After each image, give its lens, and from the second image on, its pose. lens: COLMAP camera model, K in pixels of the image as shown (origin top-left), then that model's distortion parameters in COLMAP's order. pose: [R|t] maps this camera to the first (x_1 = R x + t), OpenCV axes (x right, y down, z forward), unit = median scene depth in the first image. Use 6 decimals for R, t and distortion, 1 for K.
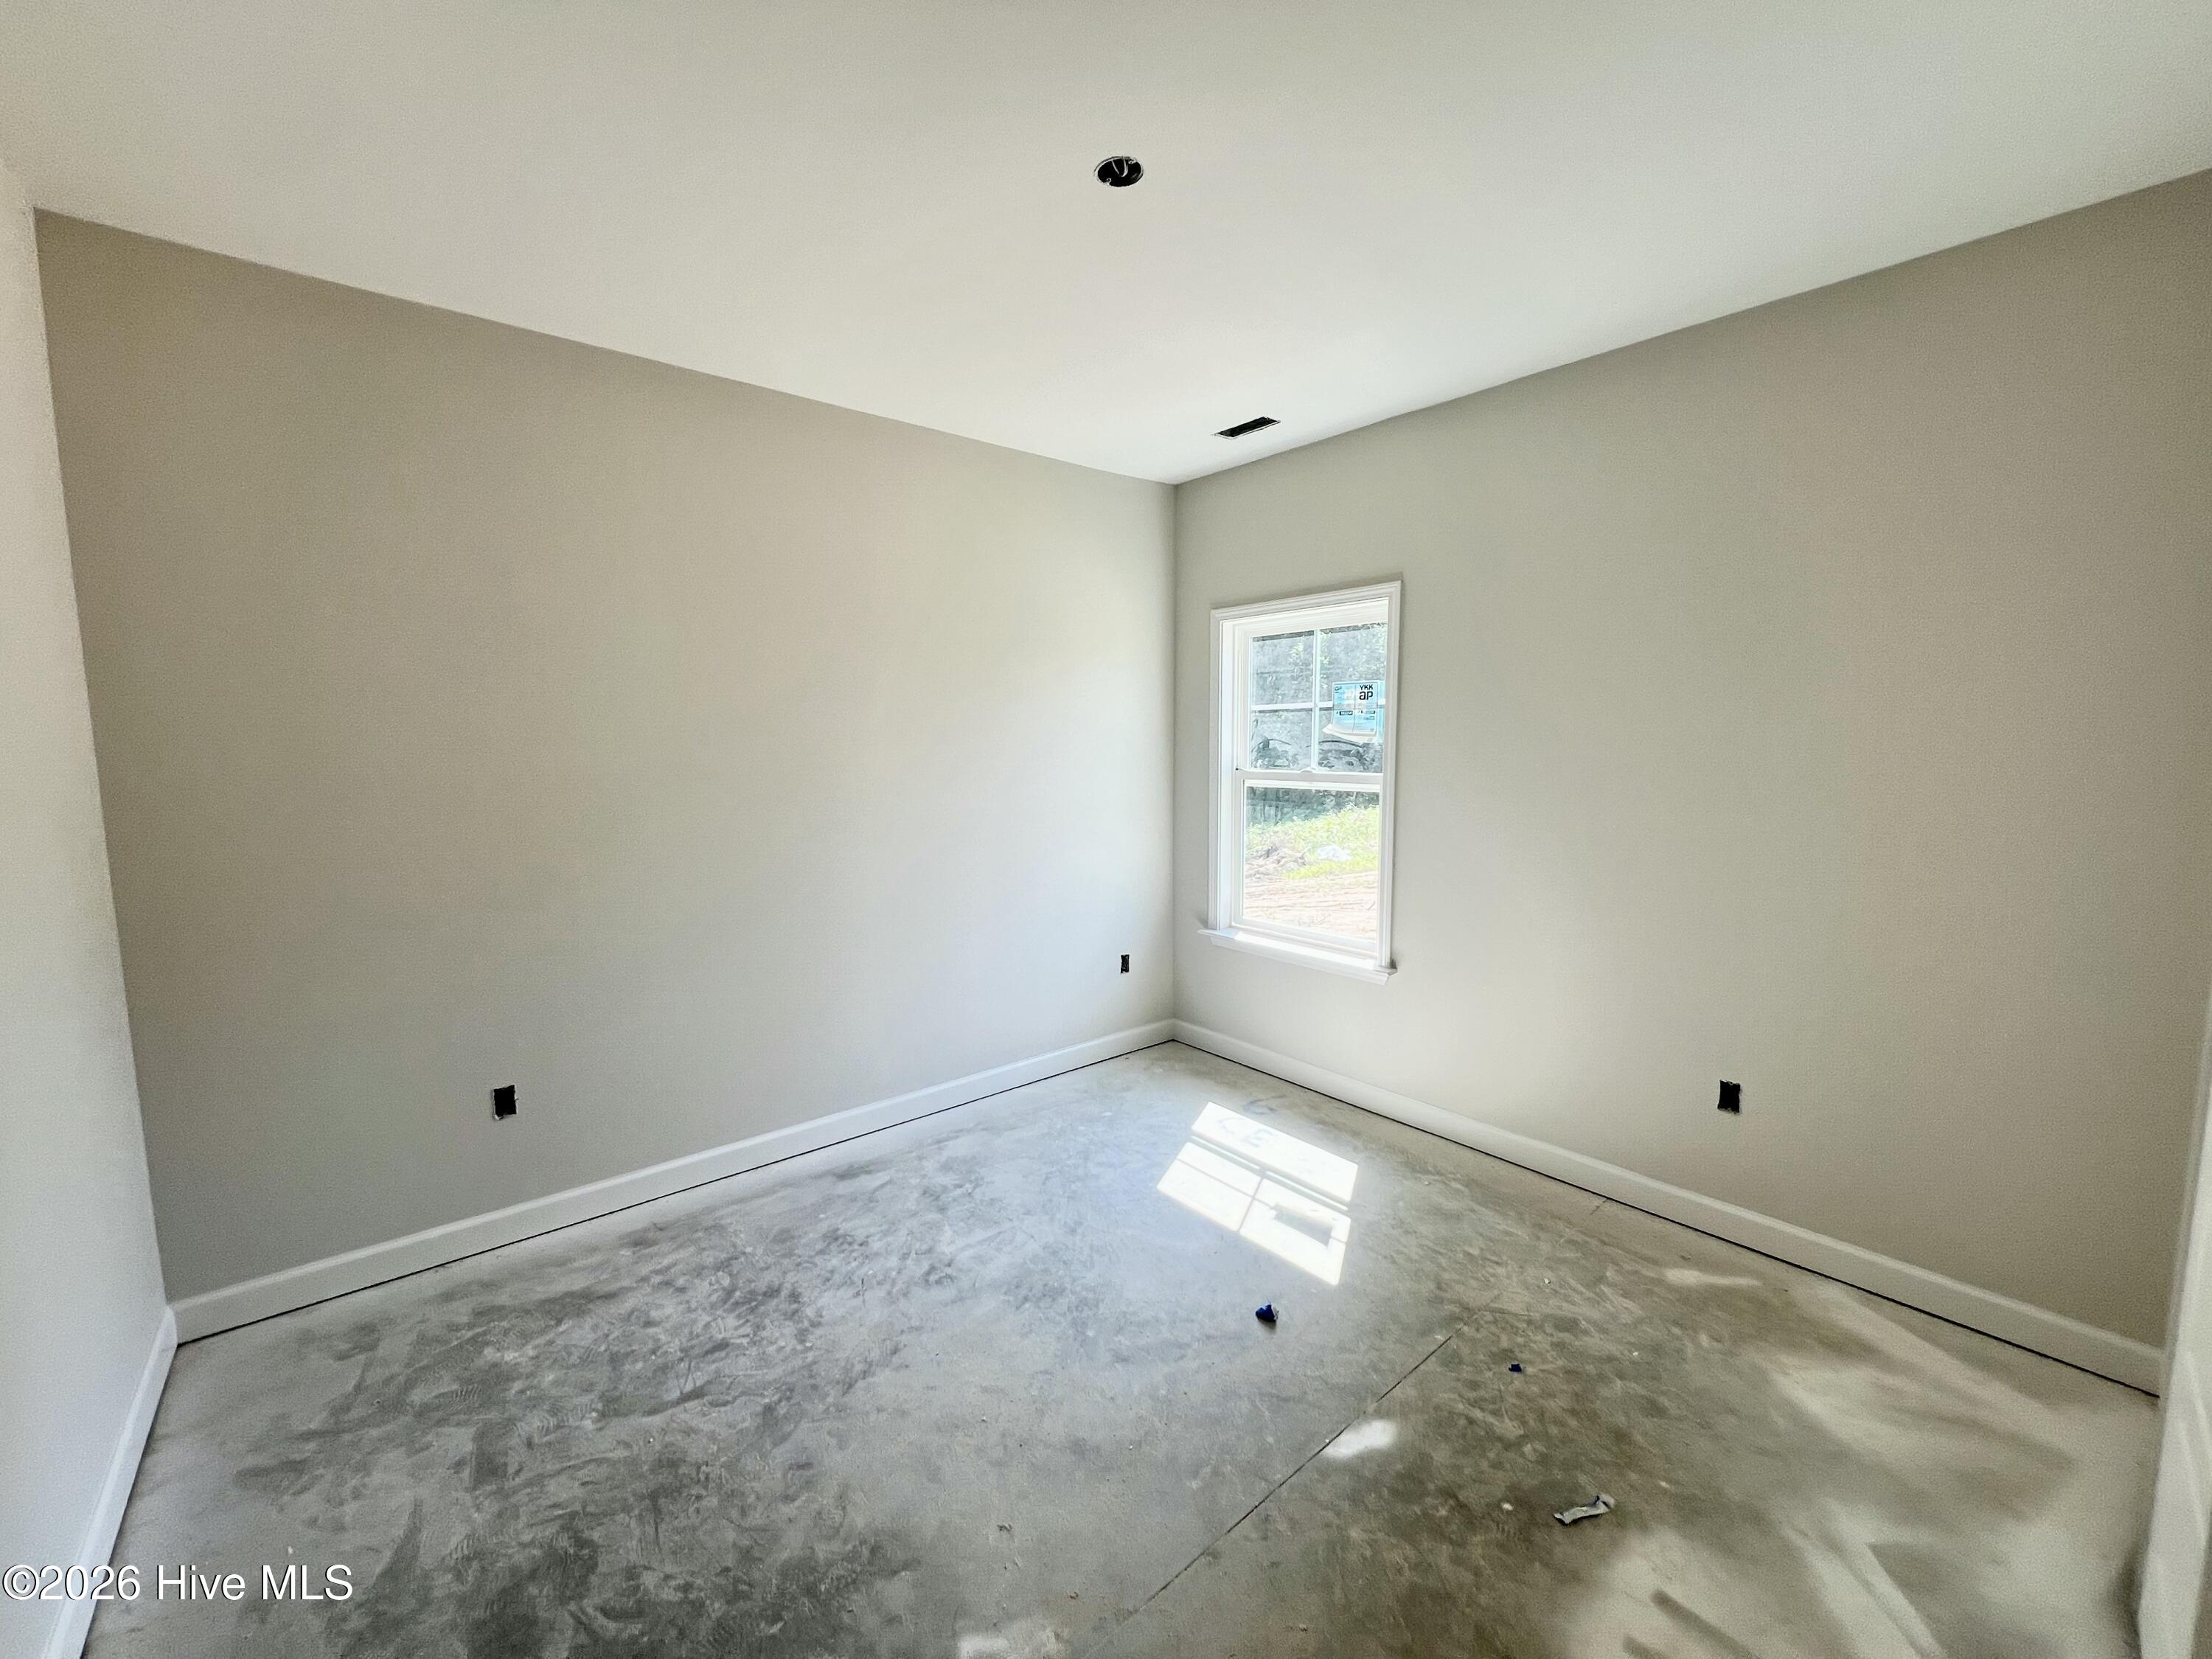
lens RADIAL K [[903.8, 0, 1096.1], [0, 903.8, 833.1], [0, 0, 1]] dist [0.002362, -0.000020]
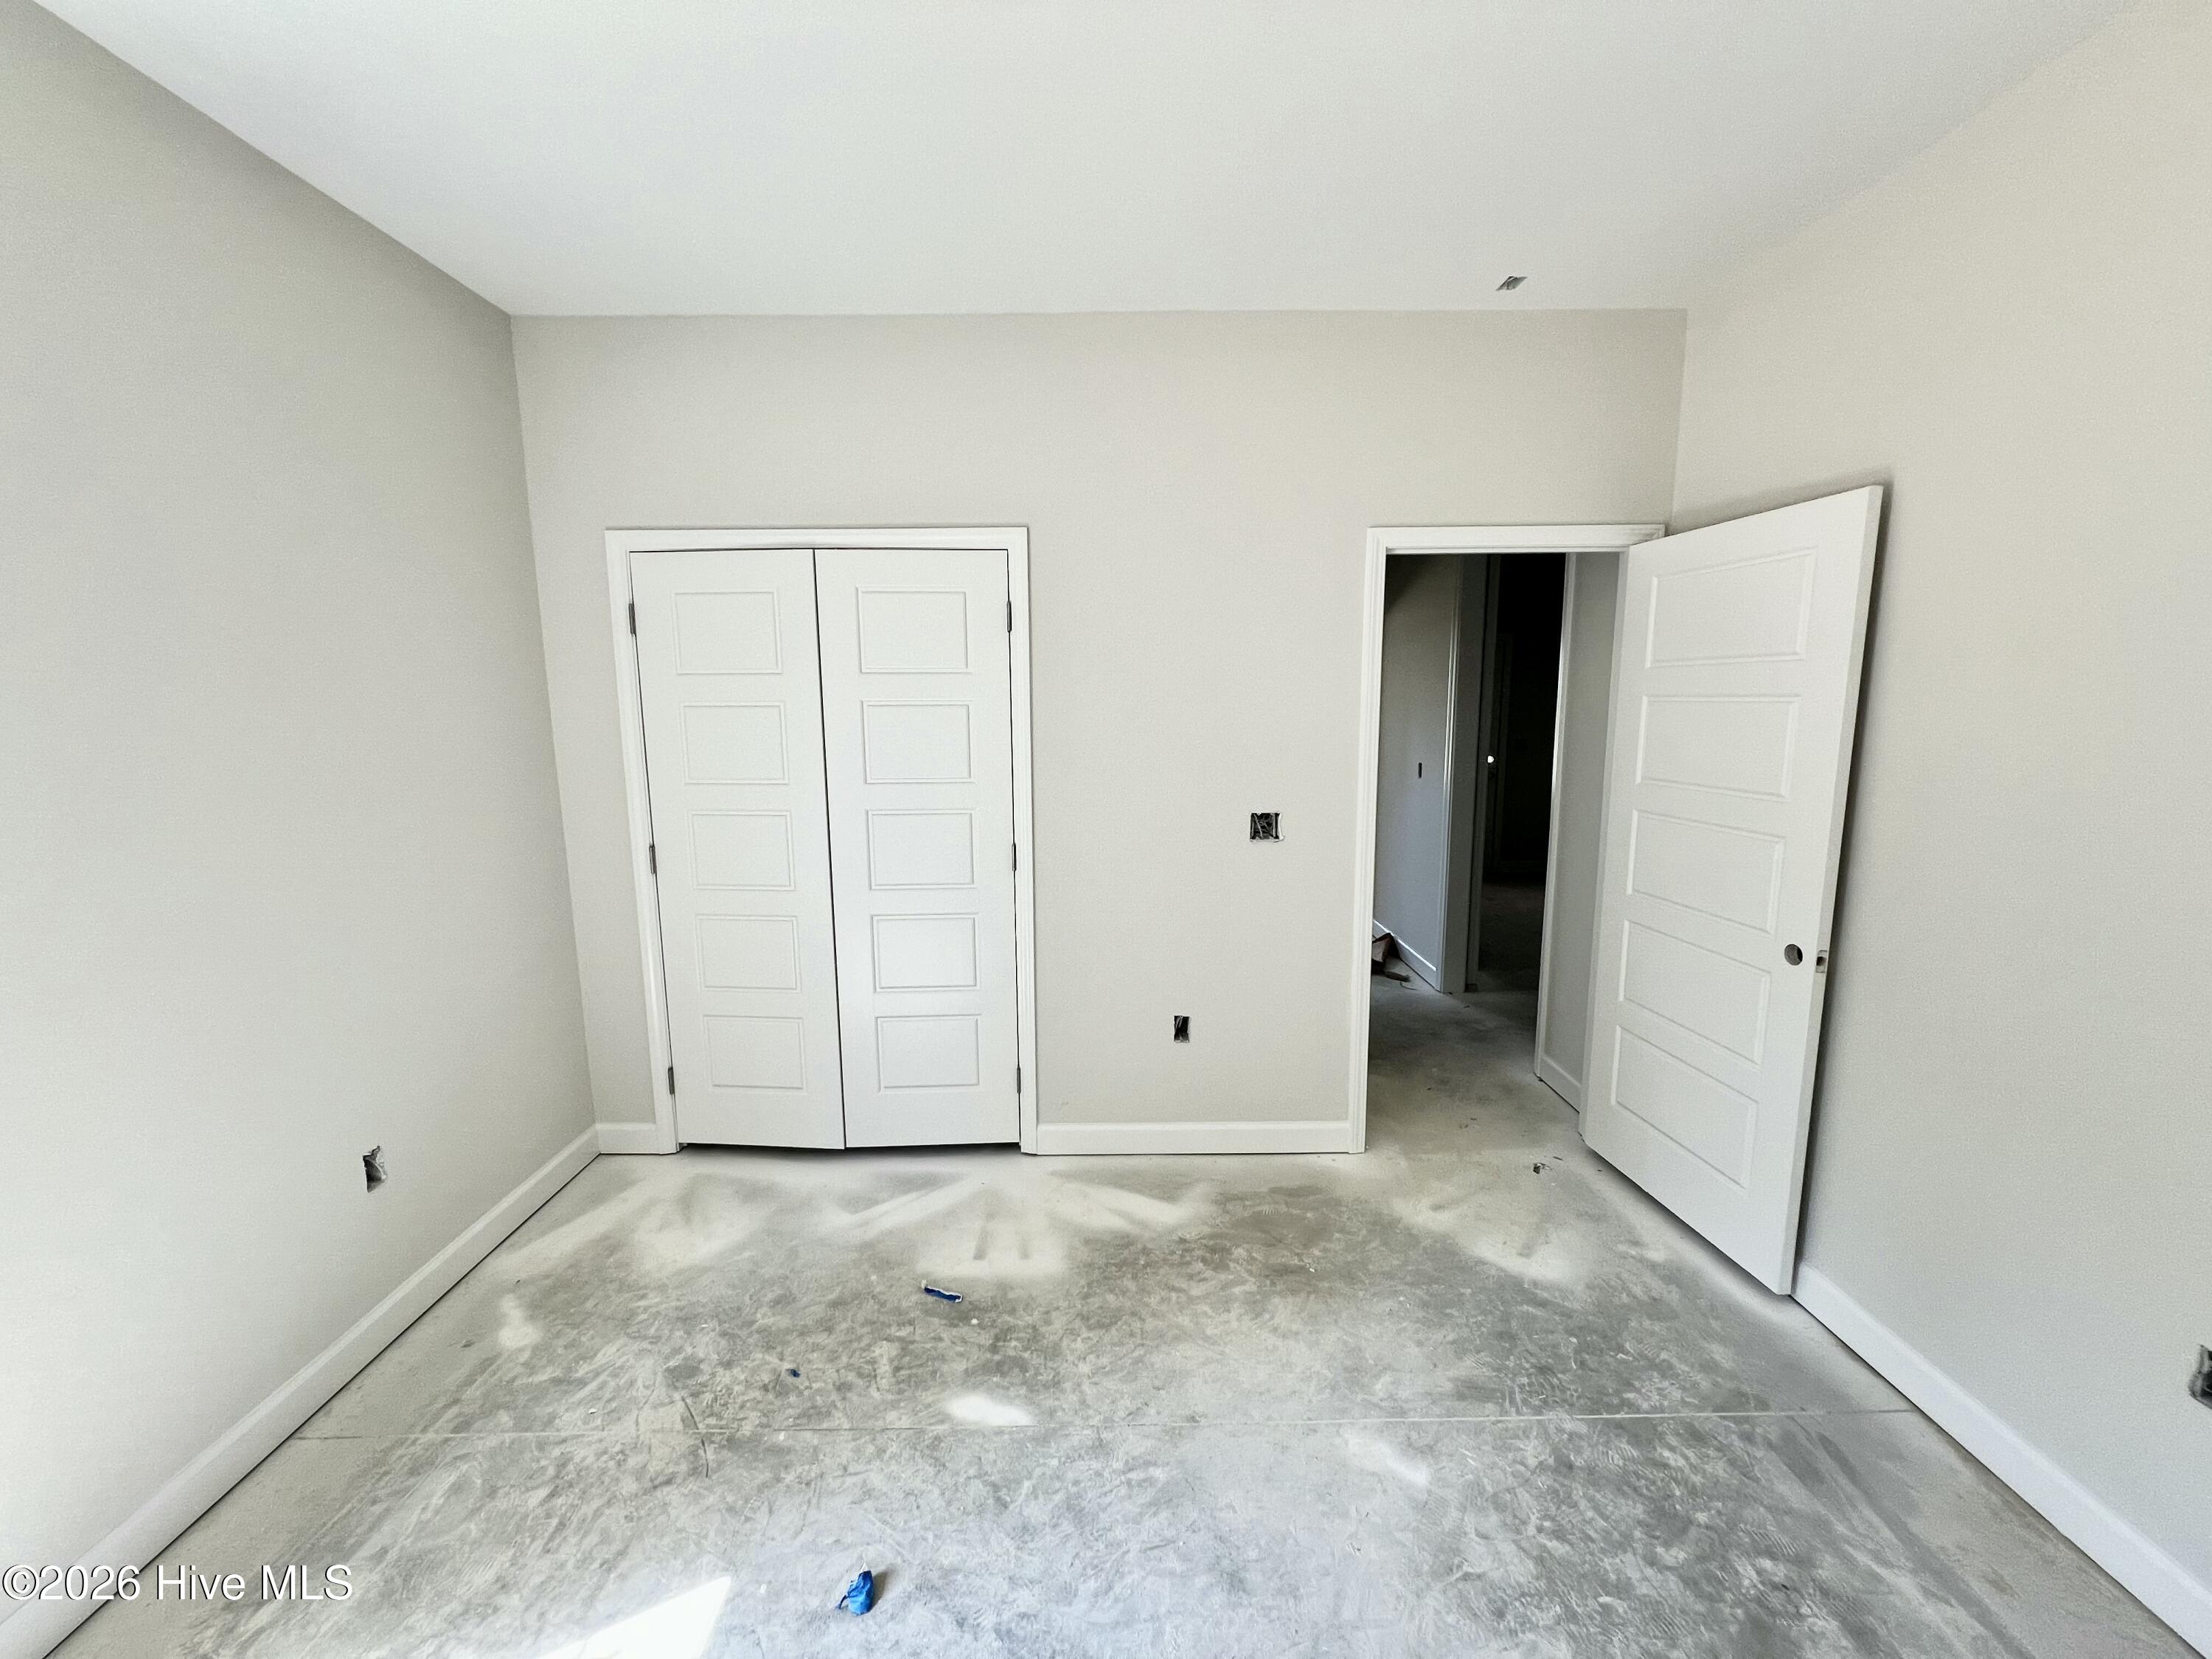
lens RADIAL K [[881.5, 0, 1093.2], [0, 881.5, 831.7], [0, 0, 1]] dist [-0.003039, 0.000272]
pose [[-0.769821, -0.084440, 0.632650, -0.345655], [0.076891, 0.971722, 0.223258, -0.165959], [-0.633612, 0.220514, -0.741559, 1.421554]]
